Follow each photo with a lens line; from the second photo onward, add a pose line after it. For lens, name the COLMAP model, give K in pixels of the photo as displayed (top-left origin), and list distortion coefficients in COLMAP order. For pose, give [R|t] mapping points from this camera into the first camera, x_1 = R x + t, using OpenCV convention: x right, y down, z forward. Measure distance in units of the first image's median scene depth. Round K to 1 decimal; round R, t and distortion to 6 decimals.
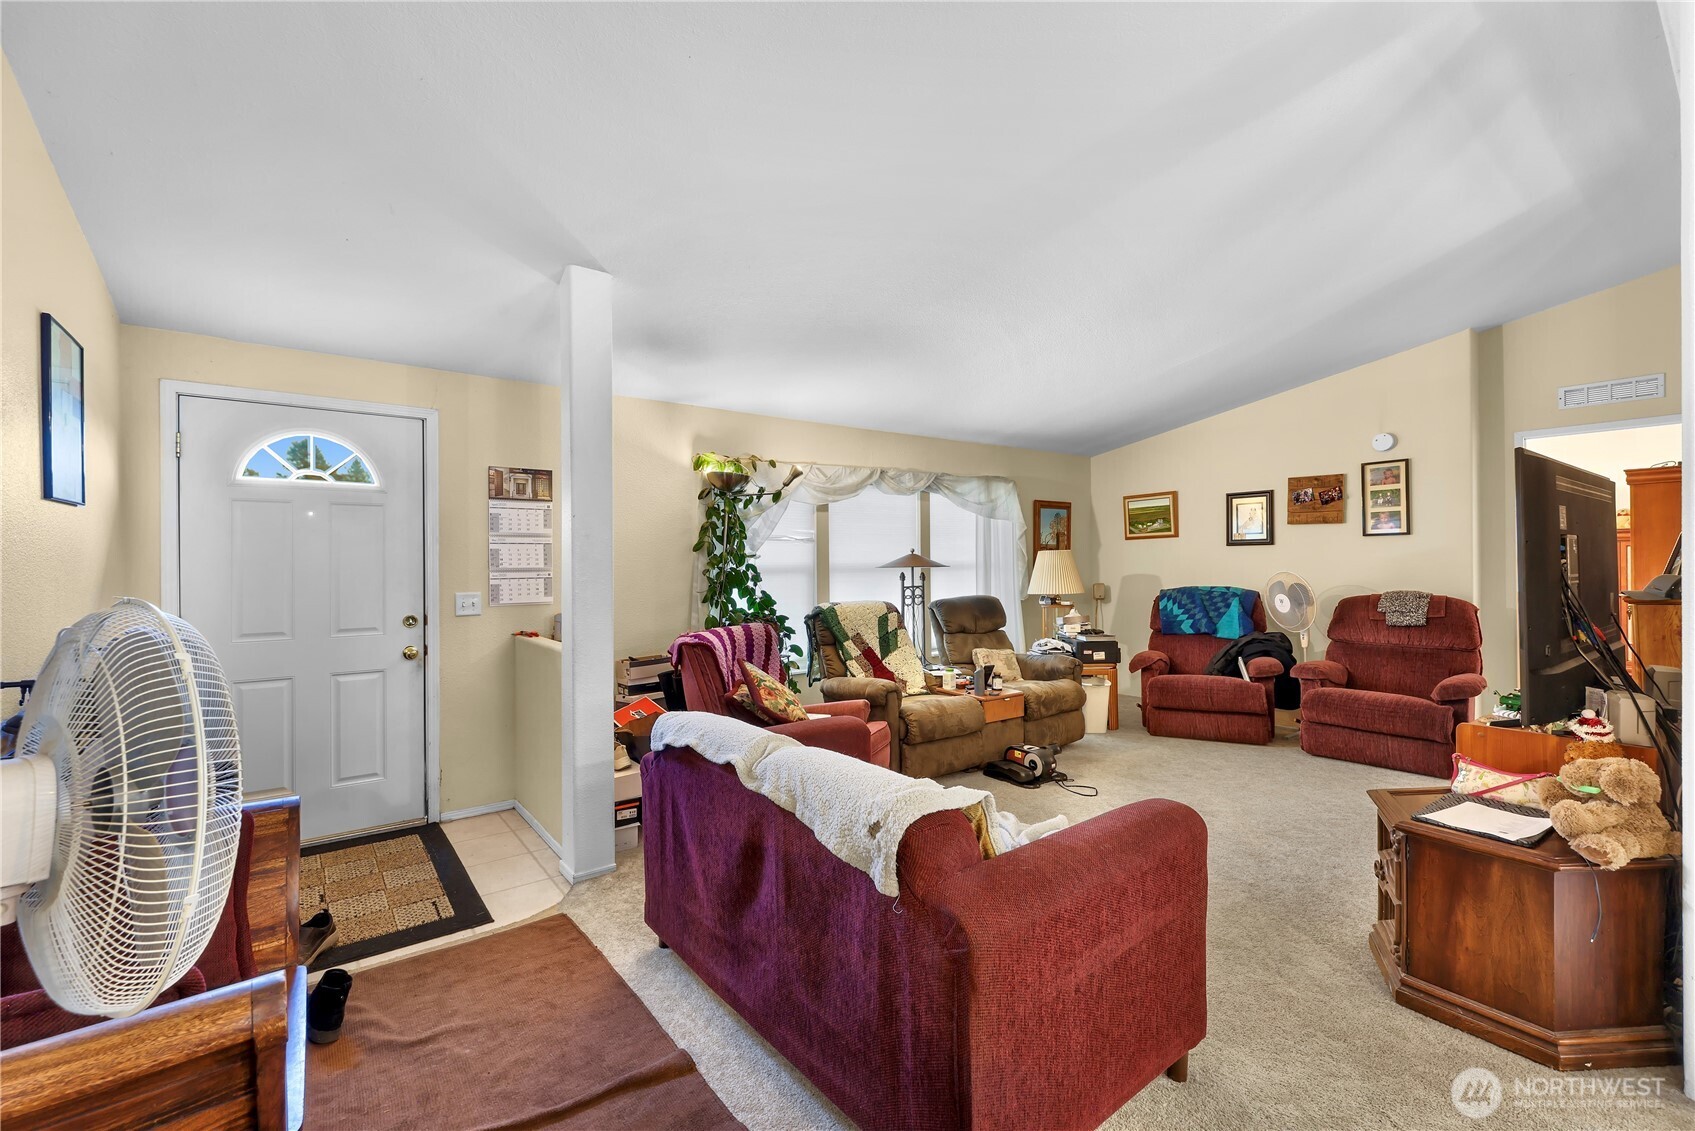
lens RADIAL K [[723.1, 0, 847.5], [0, 723.1, 565.5], [0, 0, 1]] dist [-0.002504, 0.000019]
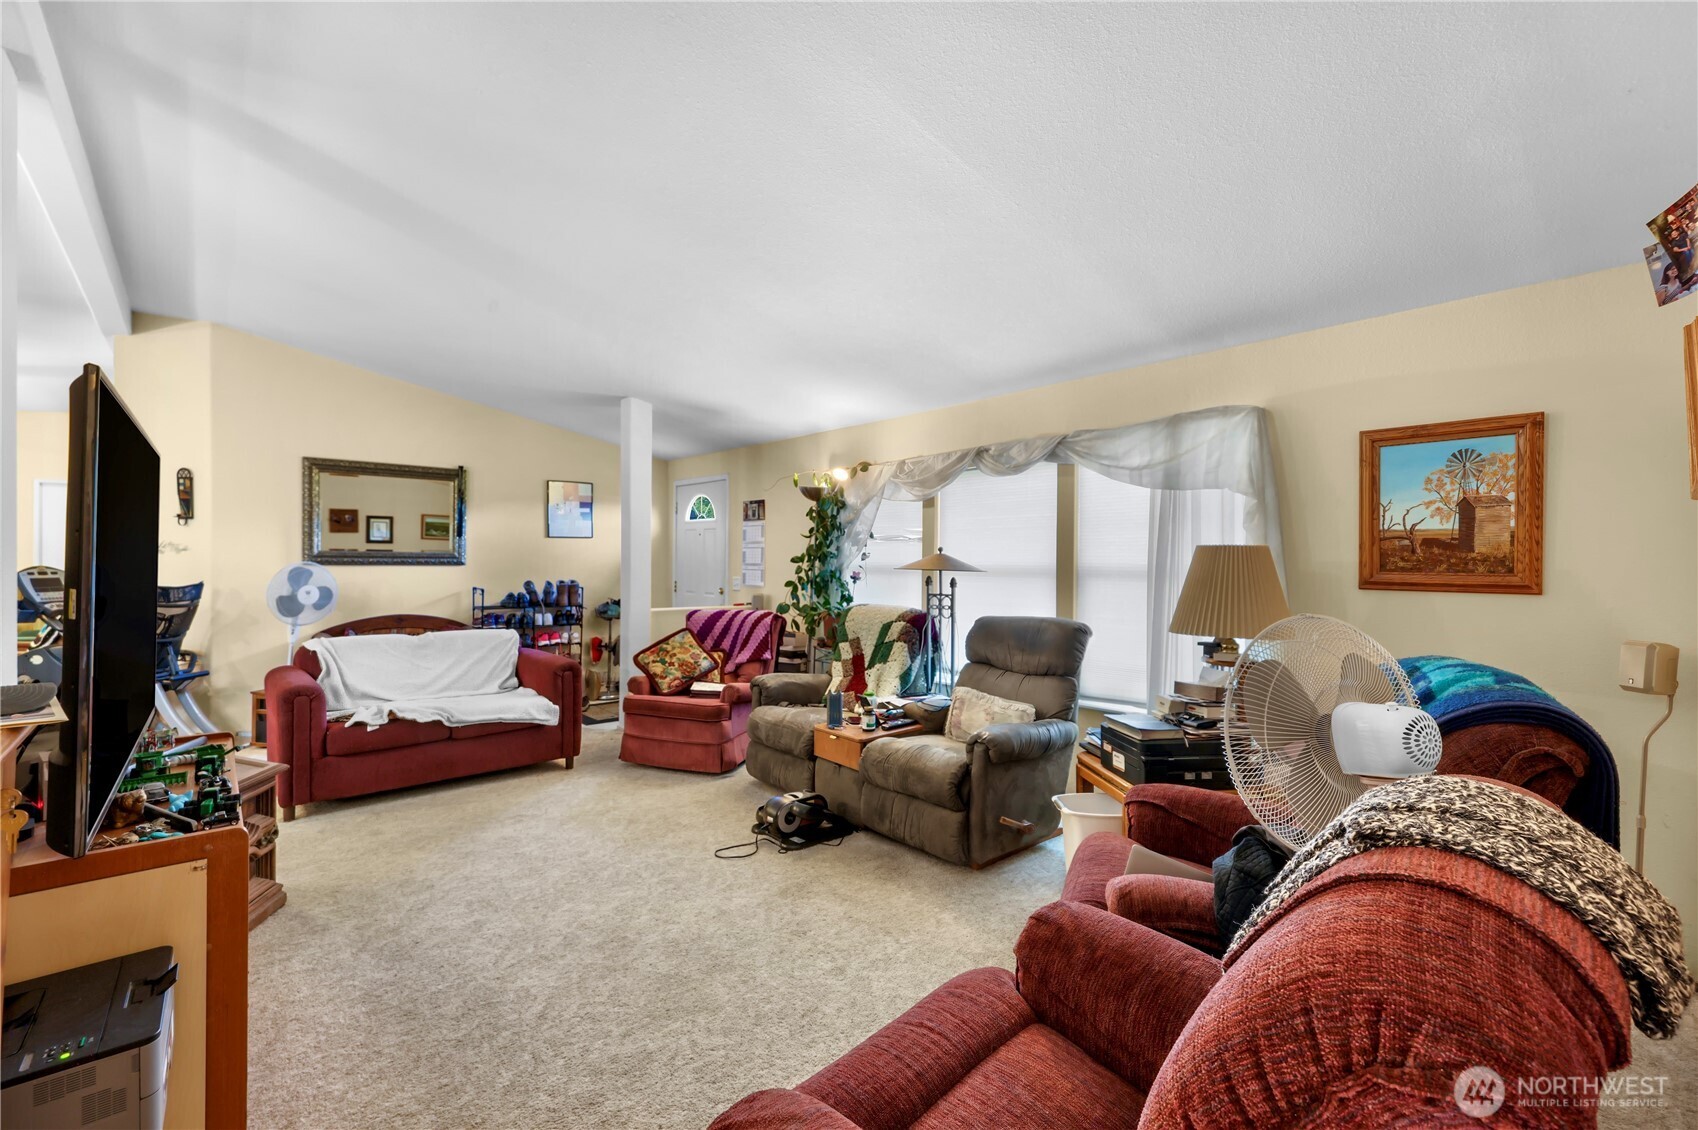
lens RADIAL K [[724.3, 0, 849.0], [0, 724.3, 565.0], [0, 0, 1]] dist [-0.002504, 0.000019]
pose [[0.075810, 0.018936, -0.996942, 0.891509], [-0.008098, 0.999798, 0.018375, -0.017835], [0.997089, 0.006680, 0.075948, 0.841296]]
